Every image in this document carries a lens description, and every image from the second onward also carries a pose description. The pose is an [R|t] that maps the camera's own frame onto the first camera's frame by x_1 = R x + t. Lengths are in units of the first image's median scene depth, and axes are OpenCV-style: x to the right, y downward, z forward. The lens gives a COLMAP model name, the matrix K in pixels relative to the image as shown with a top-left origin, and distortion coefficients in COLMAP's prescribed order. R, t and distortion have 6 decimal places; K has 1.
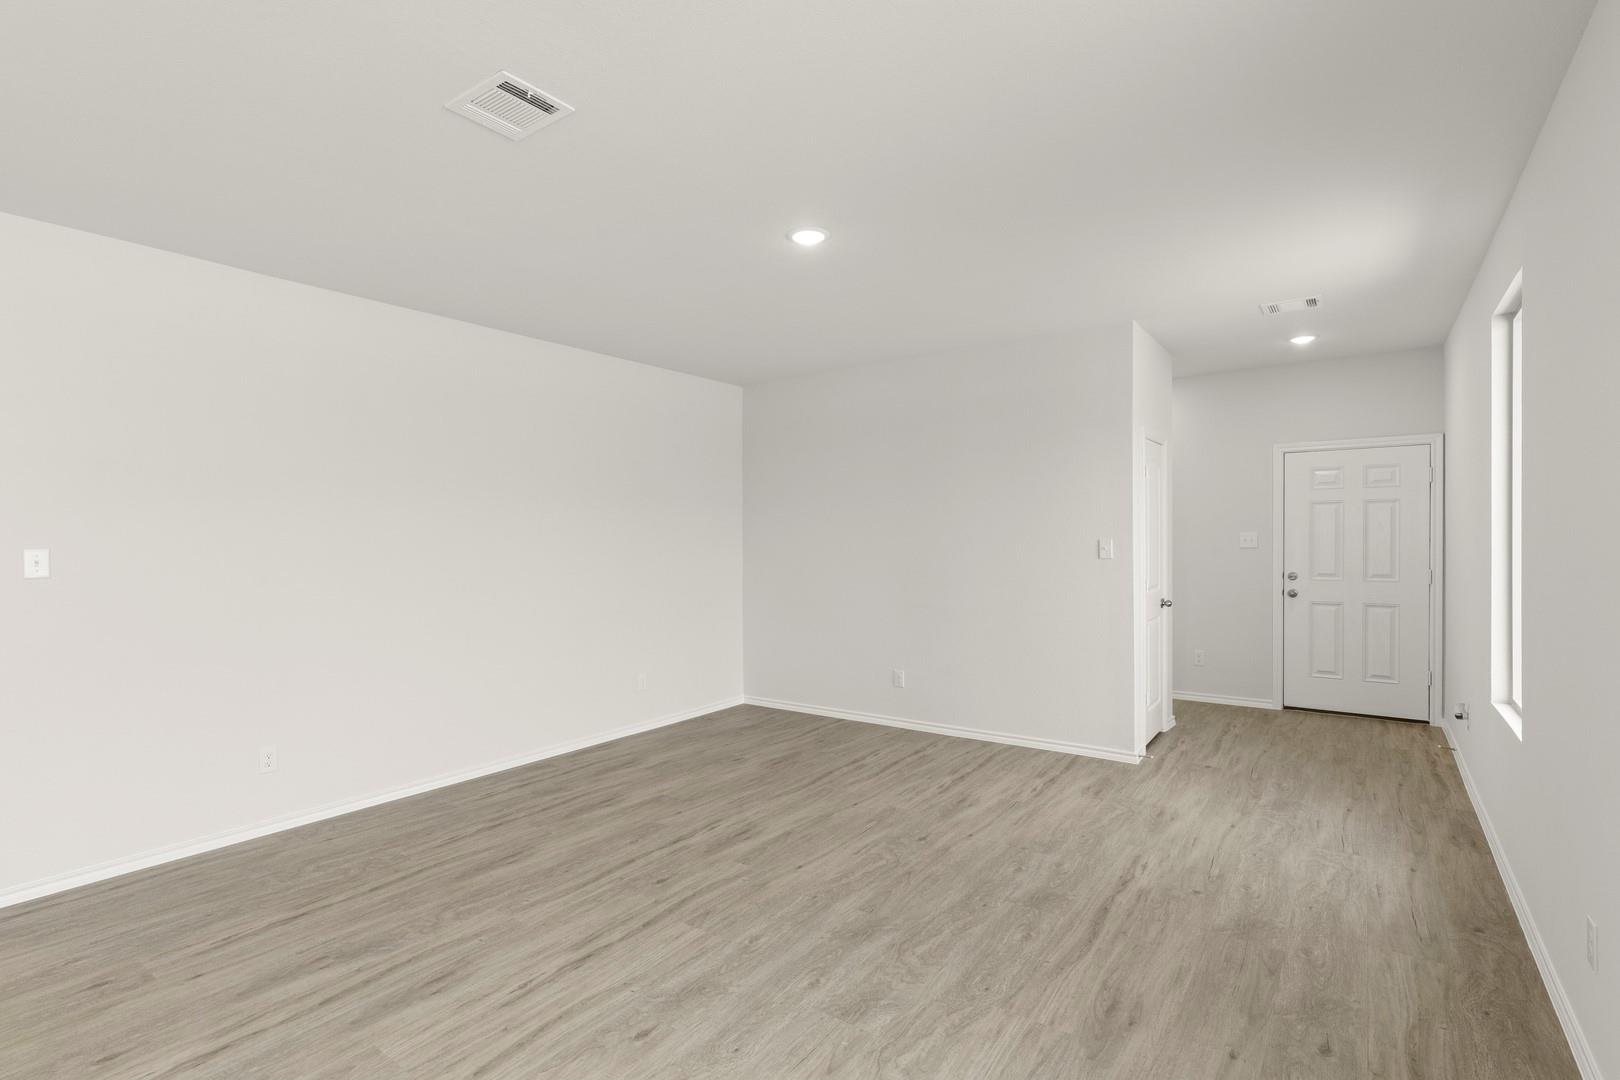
lens RADIAL K [[763.2, 0, 797.2], [0, 763.2, 545.6], [0, 0, 1]] dist [-0.001690, 0.001747]
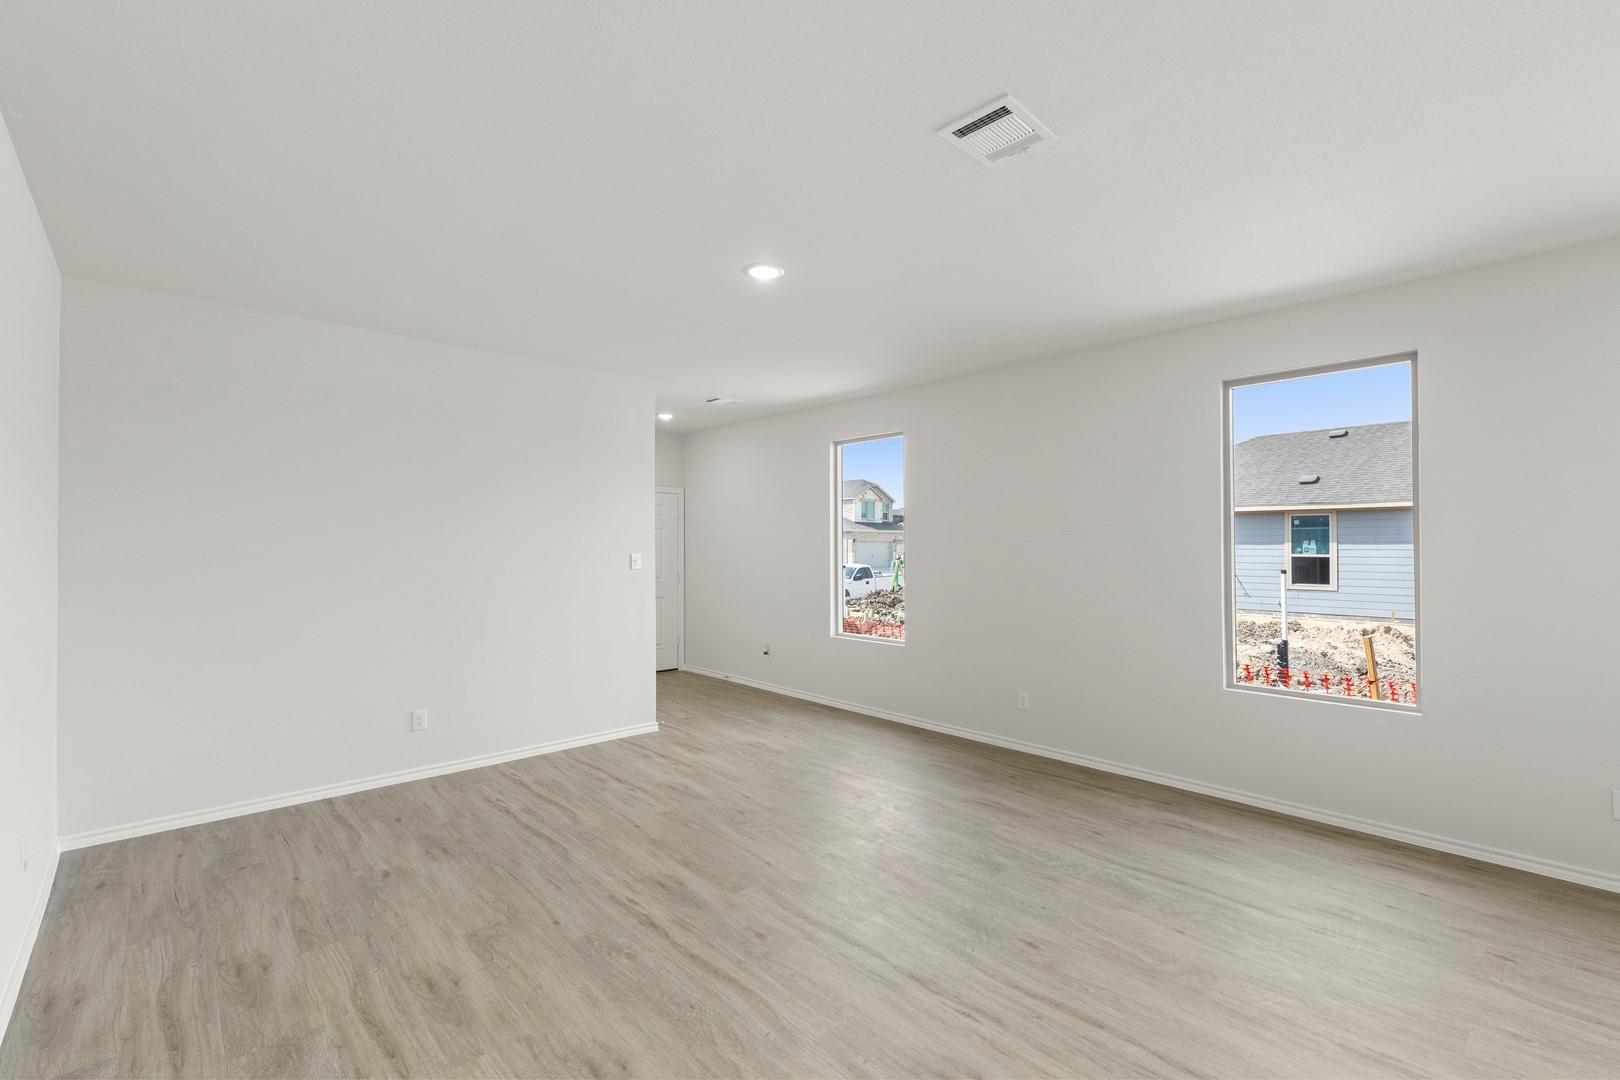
lens RADIAL K [[717.0, 0, 807.9], [0, 717.0, 536.7], [0, 0, 1]] dist [0.007235, -0.000700]
pose [[0.173015, 0.026089, 0.984574, -0.670817], [0.004335, 0.999619, -0.027250, -0.001250], [-0.984910, 0.008983, 0.172836, 0.531752]]
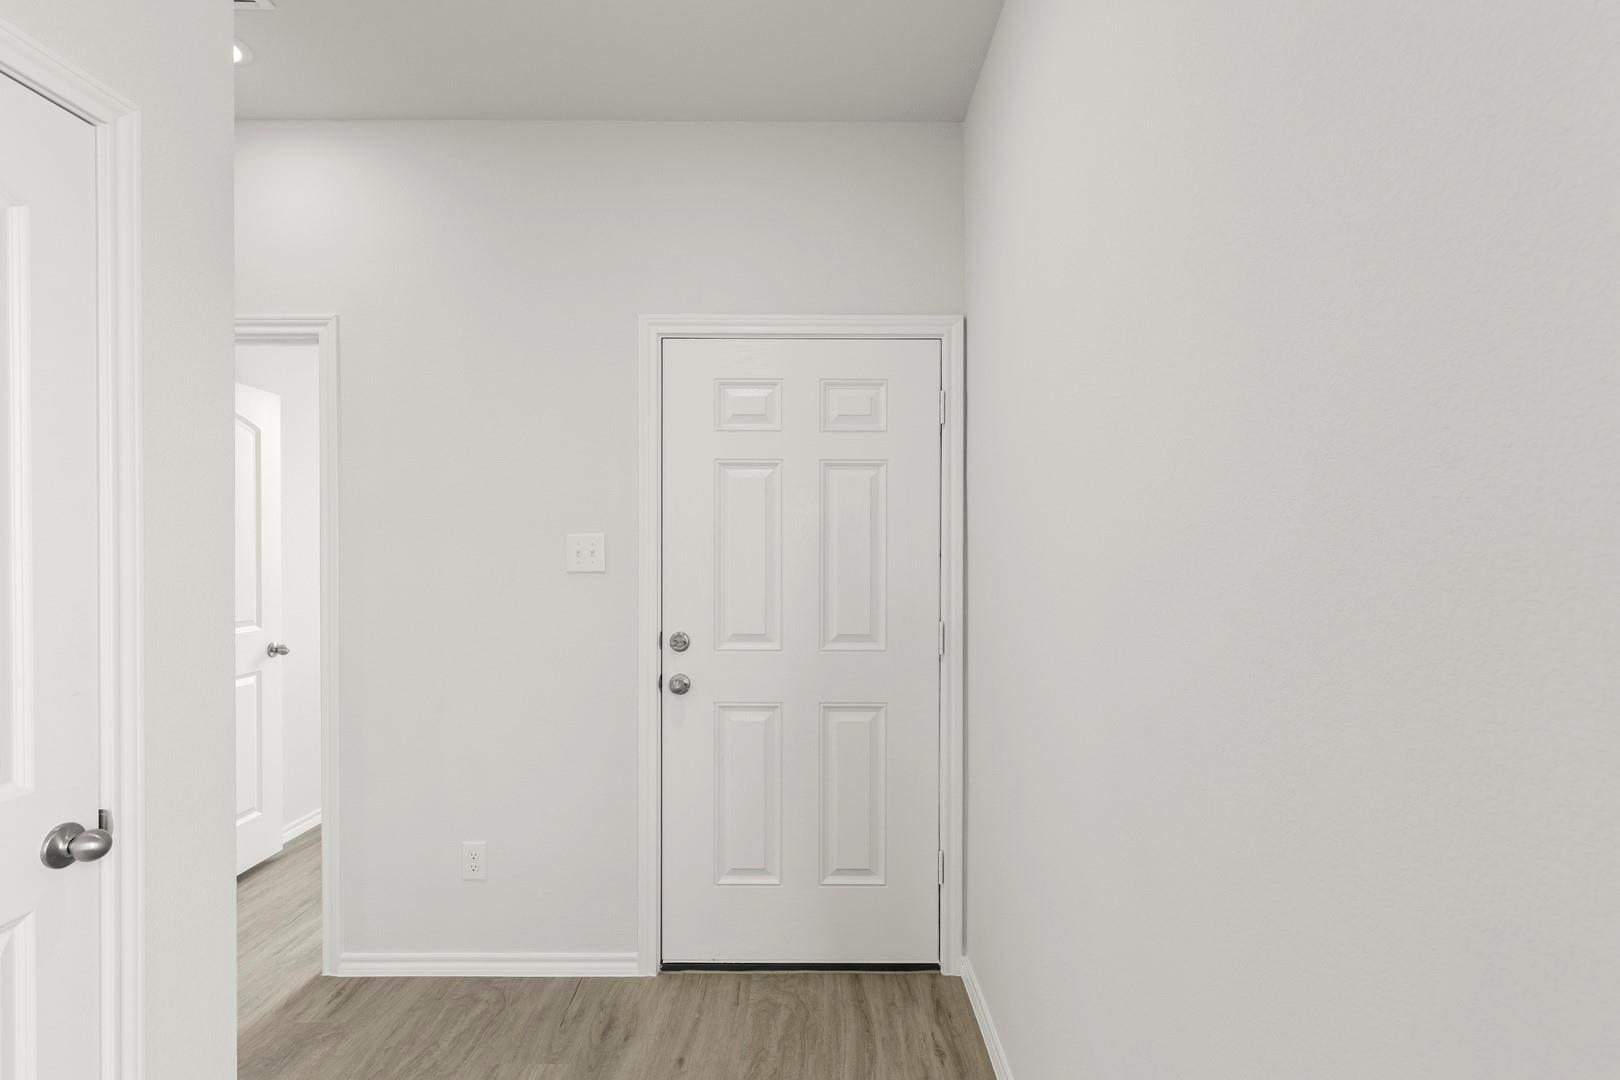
lens RADIAL K [[763.2, 0, 819.9], [0, 763.2, 529.5], [0, 0, 1]] dist [-0.001690, 0.001747]
pose [[0.802735, 0.006710, 0.596299, 0.570555], [0.001921, 0.999902, -0.013838, -0.017475], [-0.596333, 0.012254, 0.802643, 0.768492]]
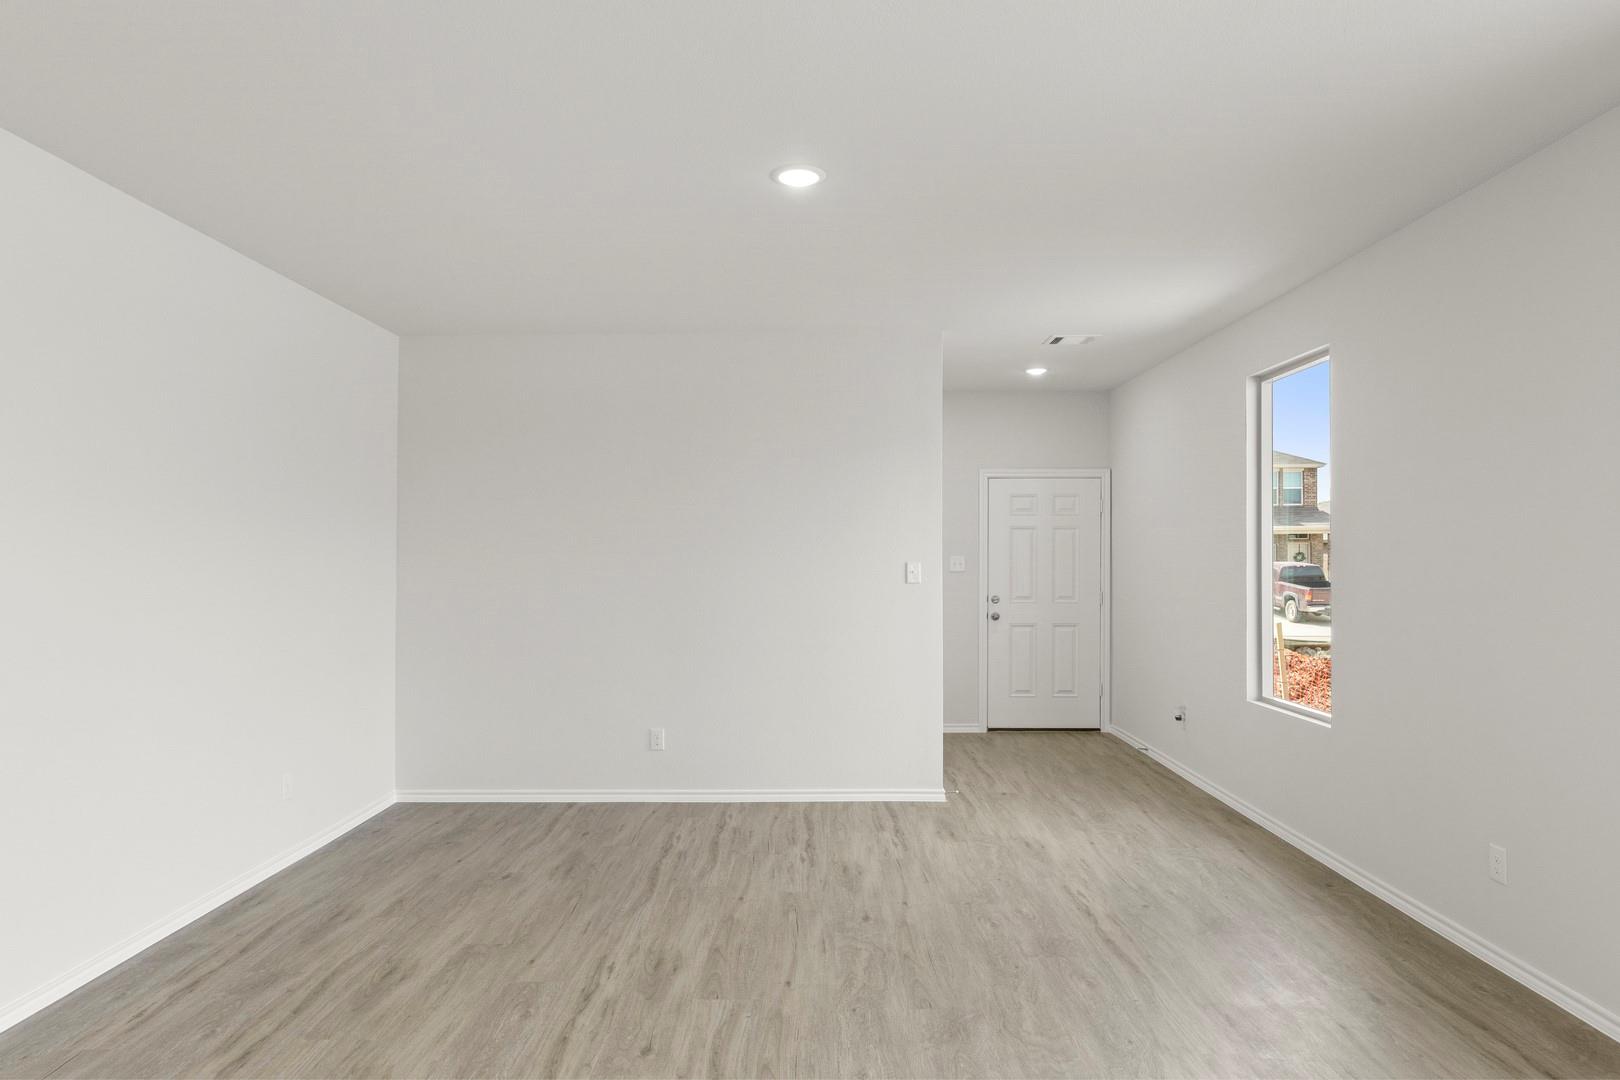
lens RADIAL K [[968.6, 0, 795.1], [0, 968.6, 548.0], [0, 0, 1]] dist [0.002164, 0.001270]
pose [[0.811982, 0.013981, 0.583516, -0.393924], [-0.001133, 0.999749, -0.022378, 0.001222], [-0.583682, 0.017509, 0.811794, 0.130942]]
